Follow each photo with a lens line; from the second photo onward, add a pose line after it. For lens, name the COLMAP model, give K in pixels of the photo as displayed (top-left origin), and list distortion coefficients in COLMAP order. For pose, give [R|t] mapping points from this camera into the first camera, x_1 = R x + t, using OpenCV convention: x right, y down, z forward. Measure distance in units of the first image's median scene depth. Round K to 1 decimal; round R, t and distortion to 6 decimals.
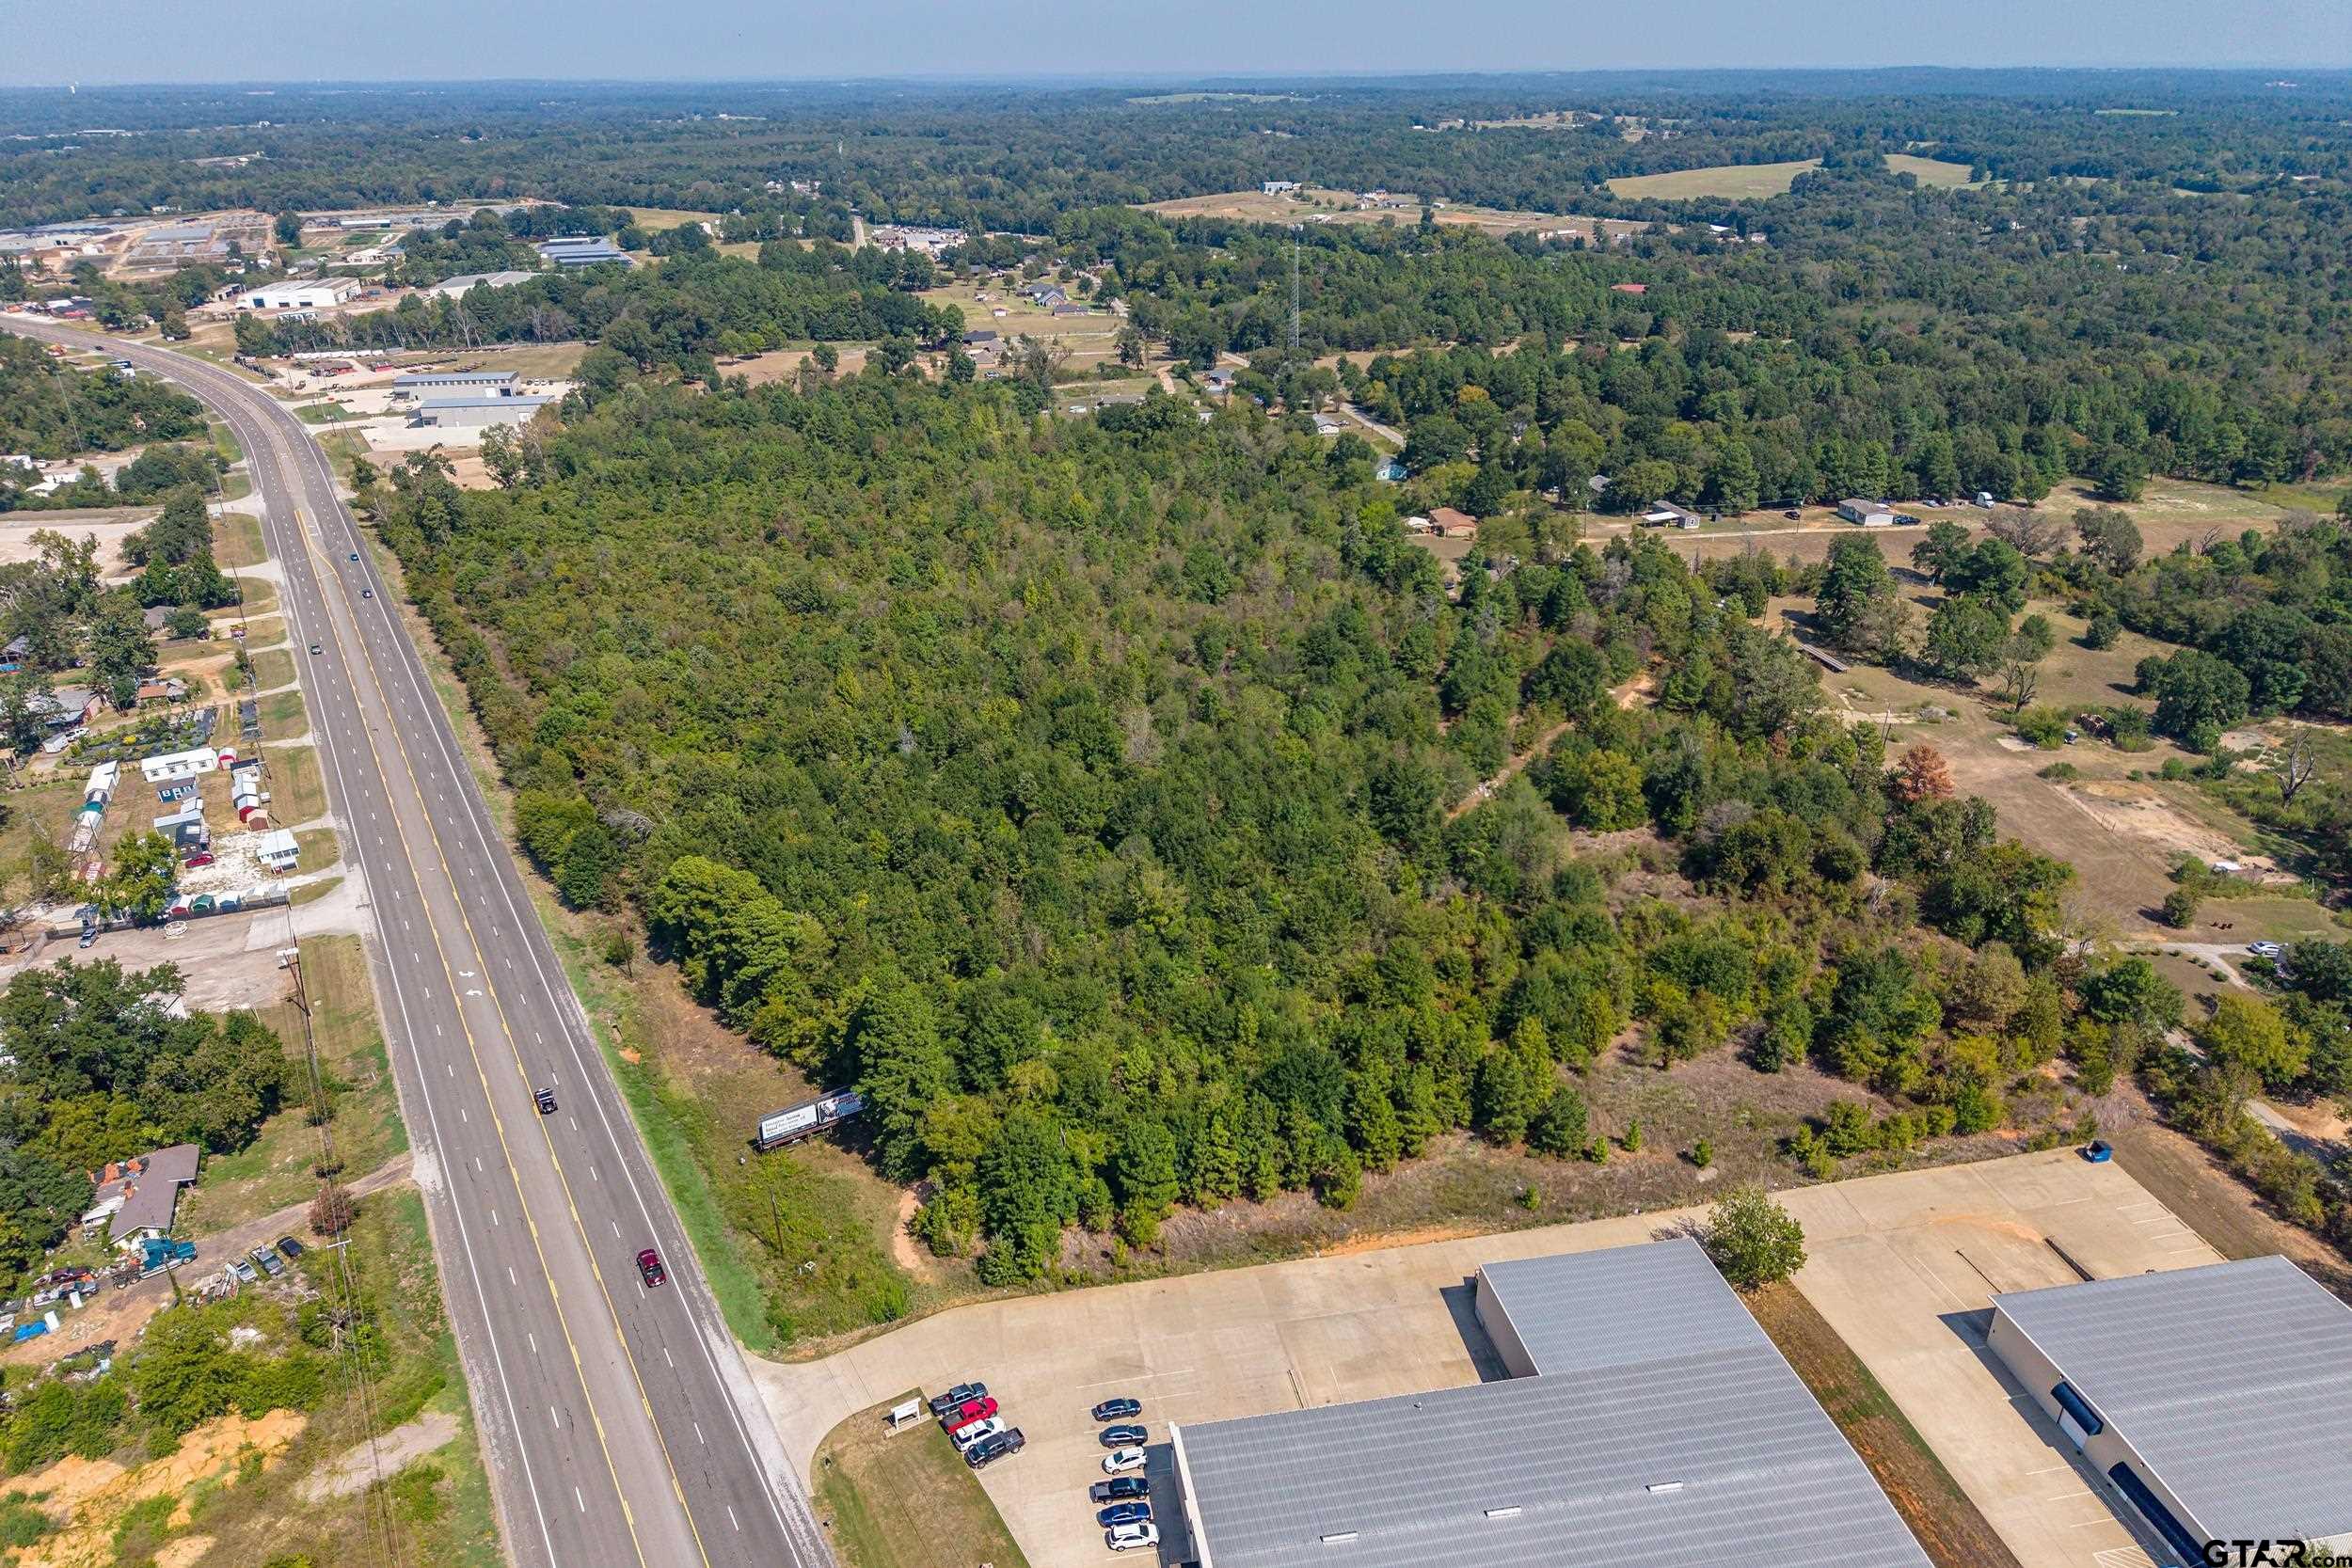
lens RADIAL K [[1592.4, 0, 1181.1], [0, 1592.4, 781.0], [0, 0, 1]] dist [0.025821, -0.024357]
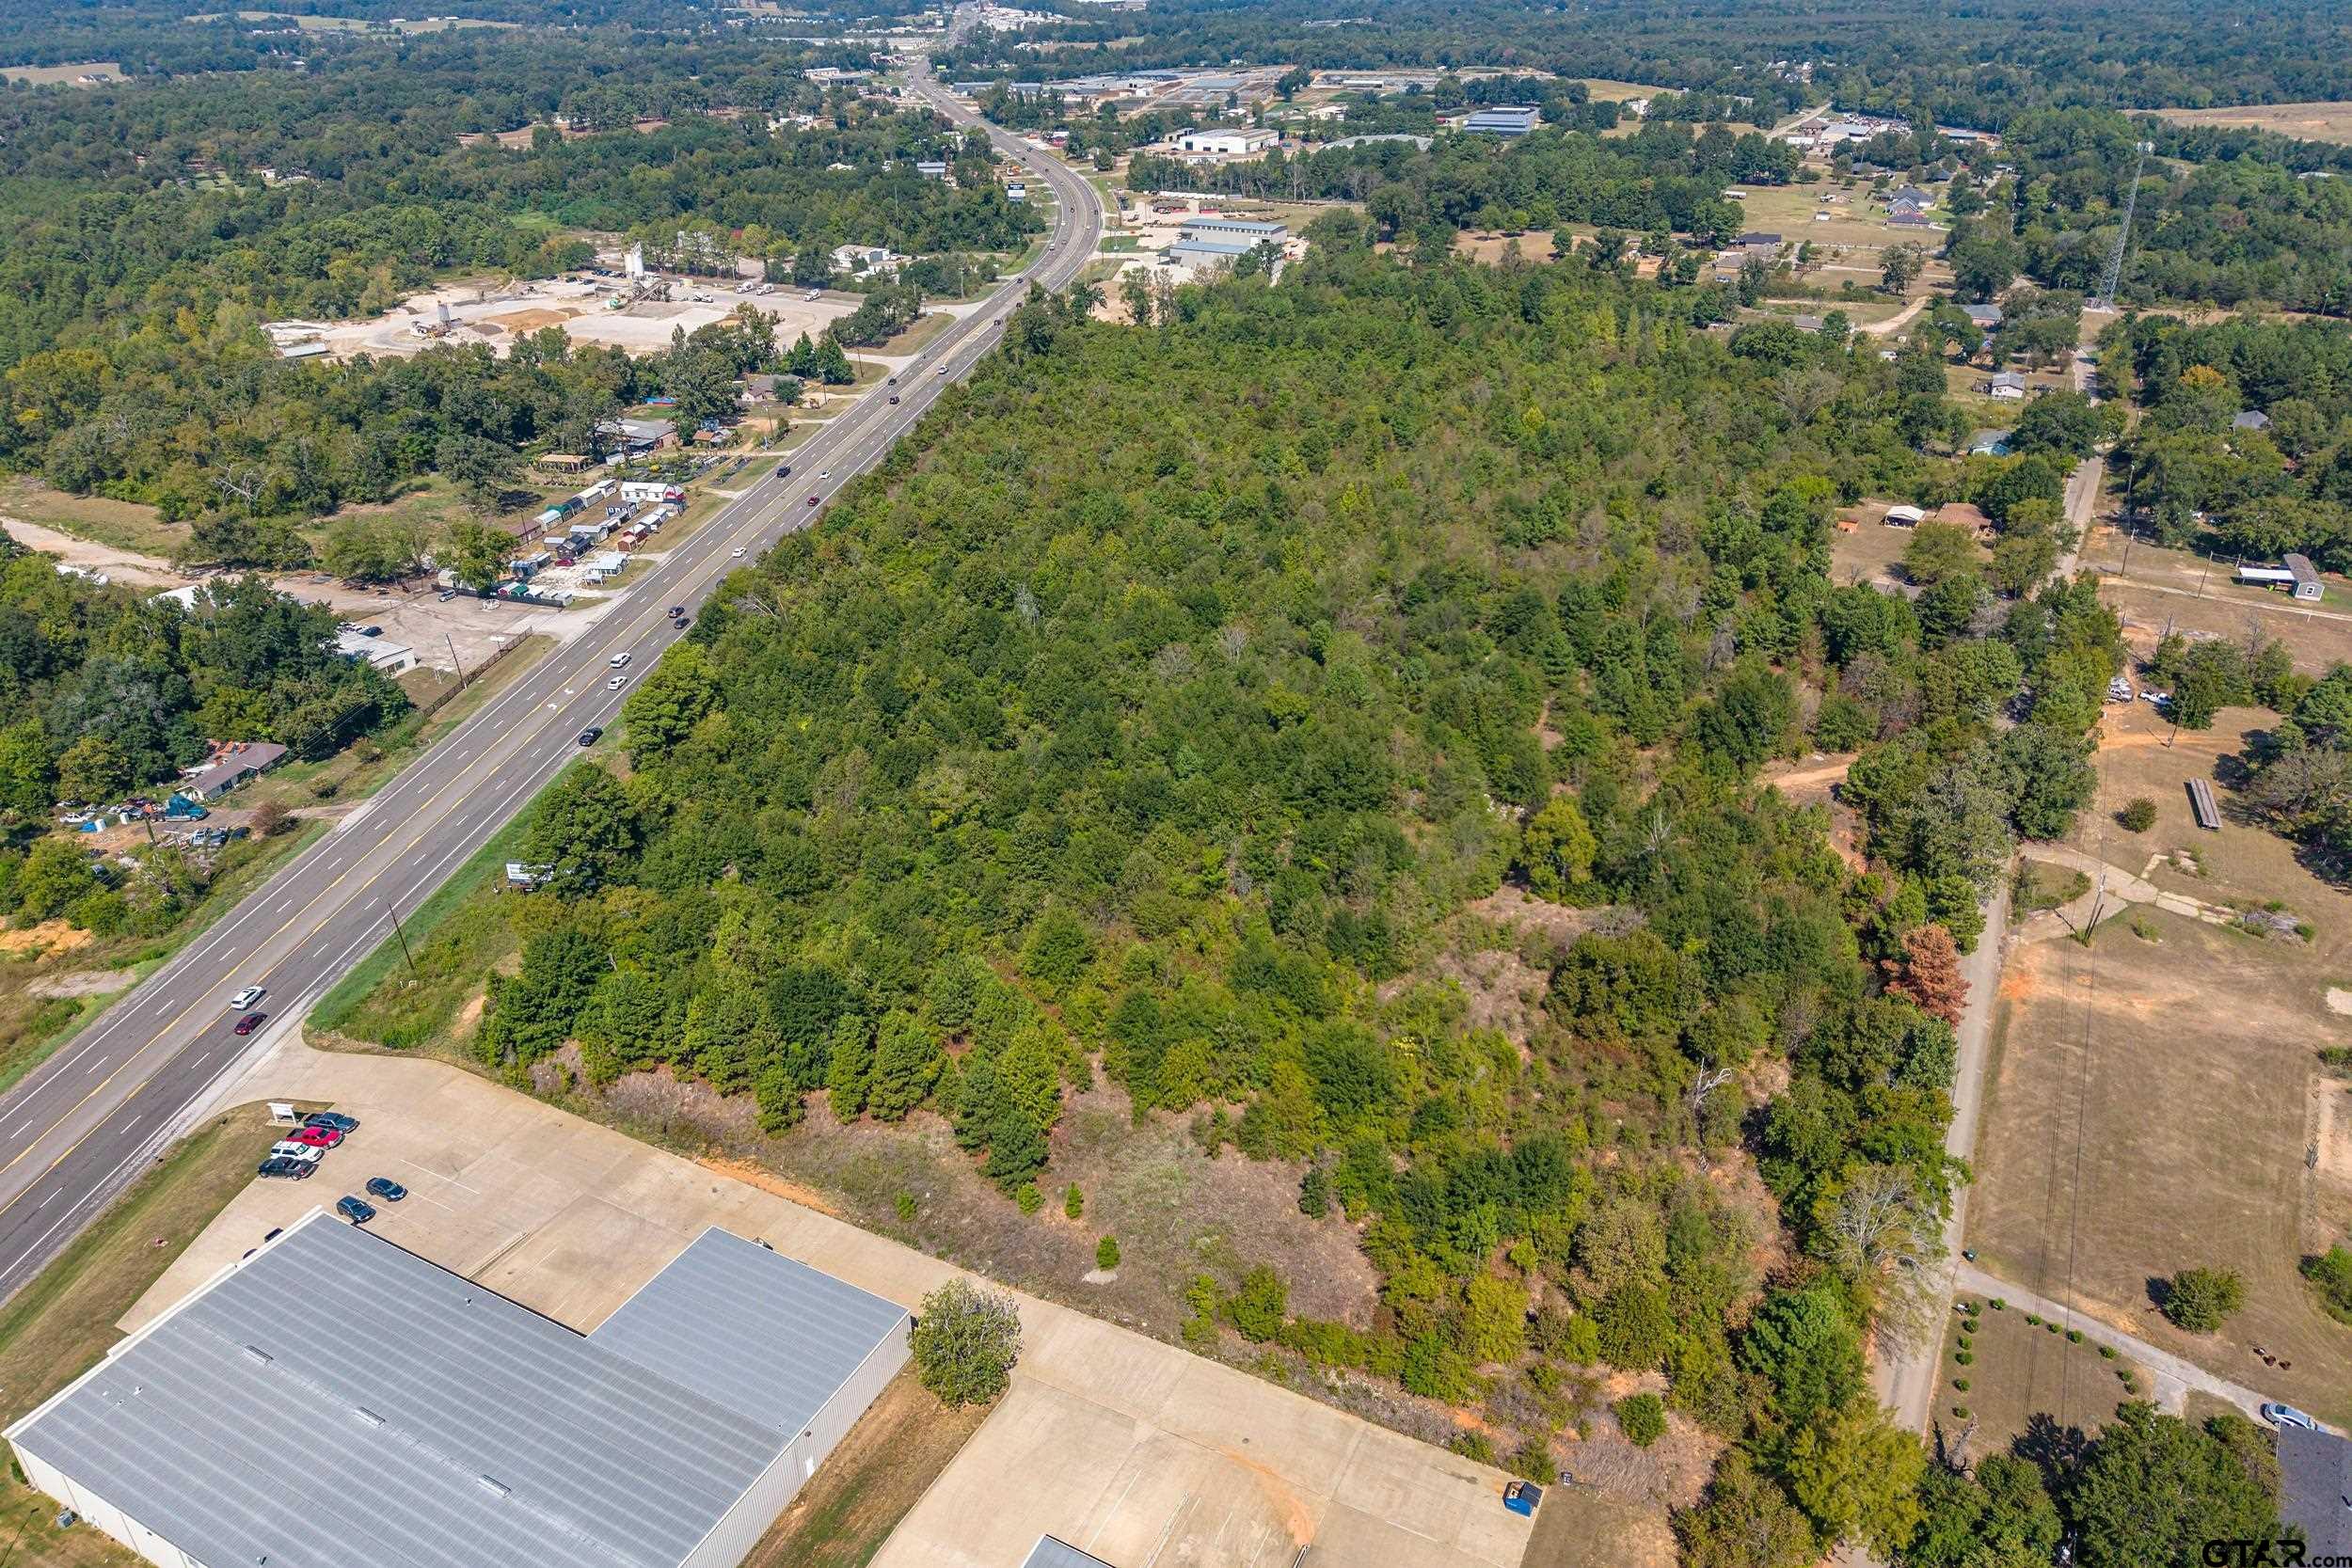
lens RADIAL K [[1592.4, 0, 1187.2], [0, 1592.4, 703.2], [0, 0, 1]] dist [0.025821, -0.024357]
pose [[0.799646, 0.264871, -0.538896, 0.447563], [-0.251265, 0.962704, 0.100335, -0.084473], [0.545373, 0.055173, 0.836376, 0.186599]]
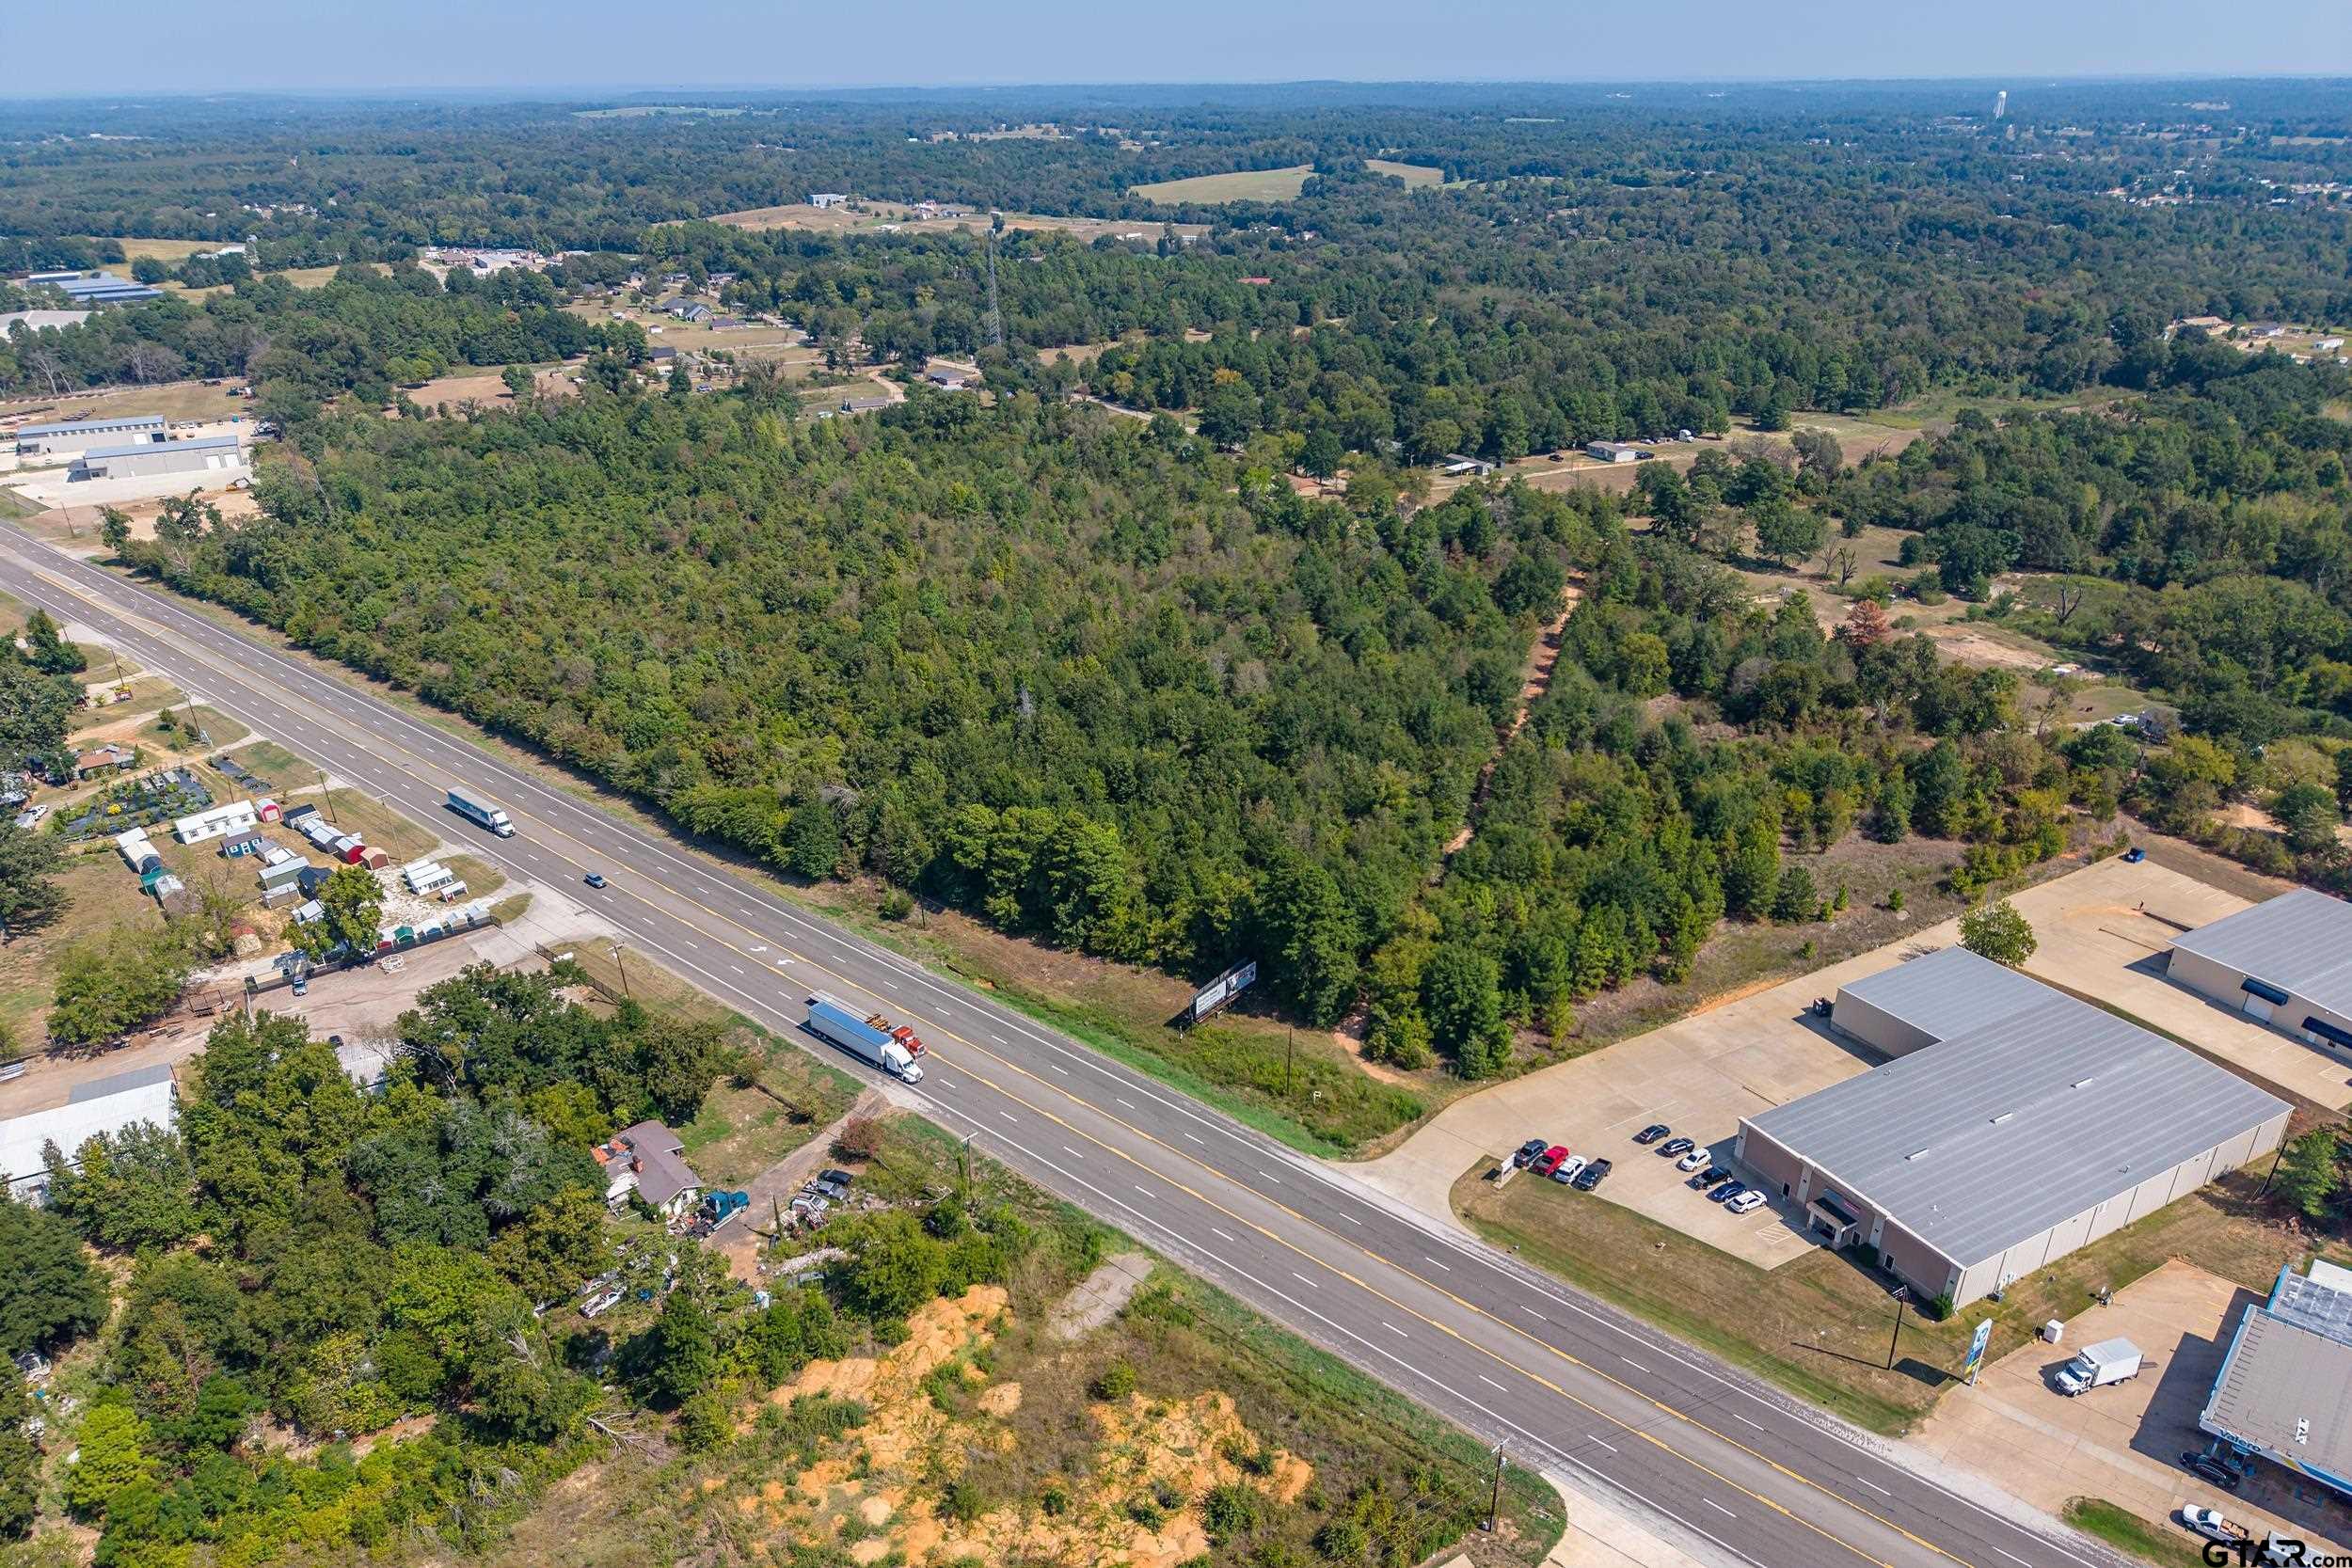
lens RADIAL K [[1592.4, 0, 1181.2], [0, 1592.4, 789.5], [0, 0, 1]] dist [0.025821, -0.024357]
pose [[0.948976, -0.128828, 0.287833, -0.361121], [0.129652, 0.991426, 0.016285, 0.028579], [-0.287463, 0.021864, 0.957542, -0.050659]]
